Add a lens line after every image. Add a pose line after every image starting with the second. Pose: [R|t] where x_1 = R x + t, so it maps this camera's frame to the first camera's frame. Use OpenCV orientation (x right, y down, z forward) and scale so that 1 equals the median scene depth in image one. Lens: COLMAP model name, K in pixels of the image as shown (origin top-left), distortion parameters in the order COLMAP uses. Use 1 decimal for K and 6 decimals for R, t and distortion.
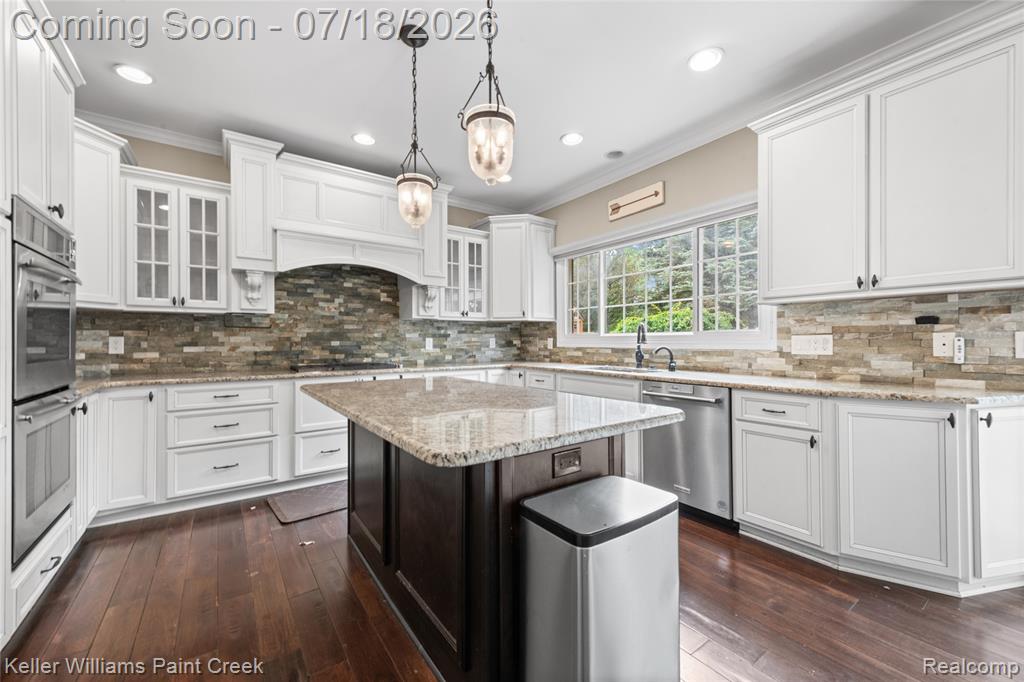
lens RADIAL K [[409.5, 0, 512.2], [0, 409.5, 340.8], [0, 0, 1]] dist [0.008214, -0.000182]
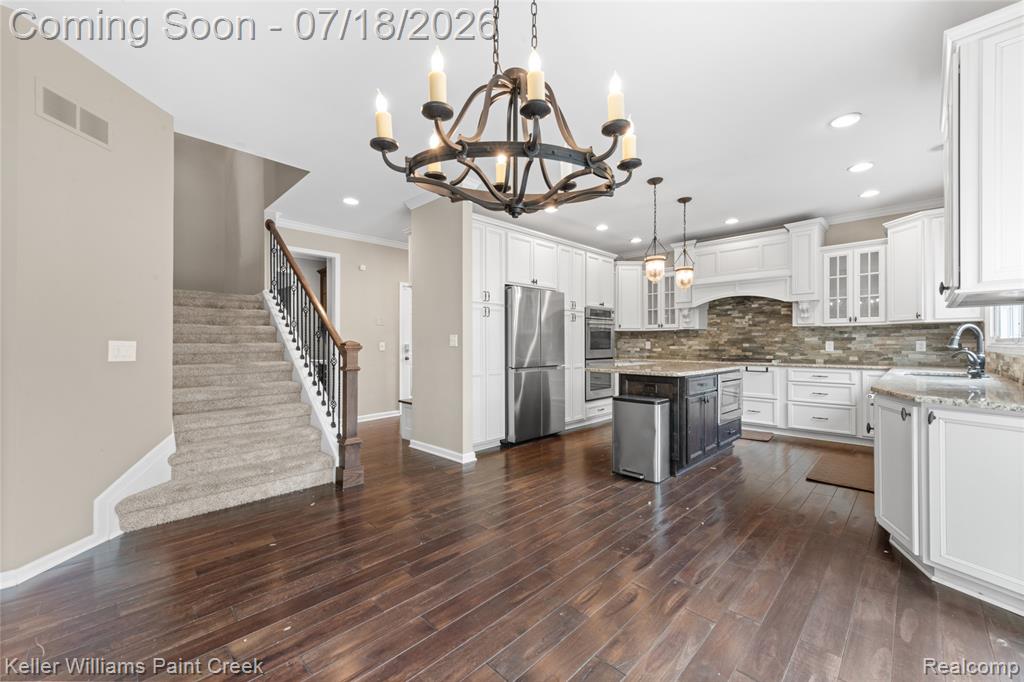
lens RADIAL K [[409.5, 0, 511.6], [0, 409.5, 344.4], [0, 0, 1]] dist [0.008214, -0.000182]
pose [[0.156889, 0.008648, -0.987578, 0.913135], [0.003437, 0.999951, 0.009302, -0.012916], [0.987610, -0.004854, 0.156851, -0.101660]]
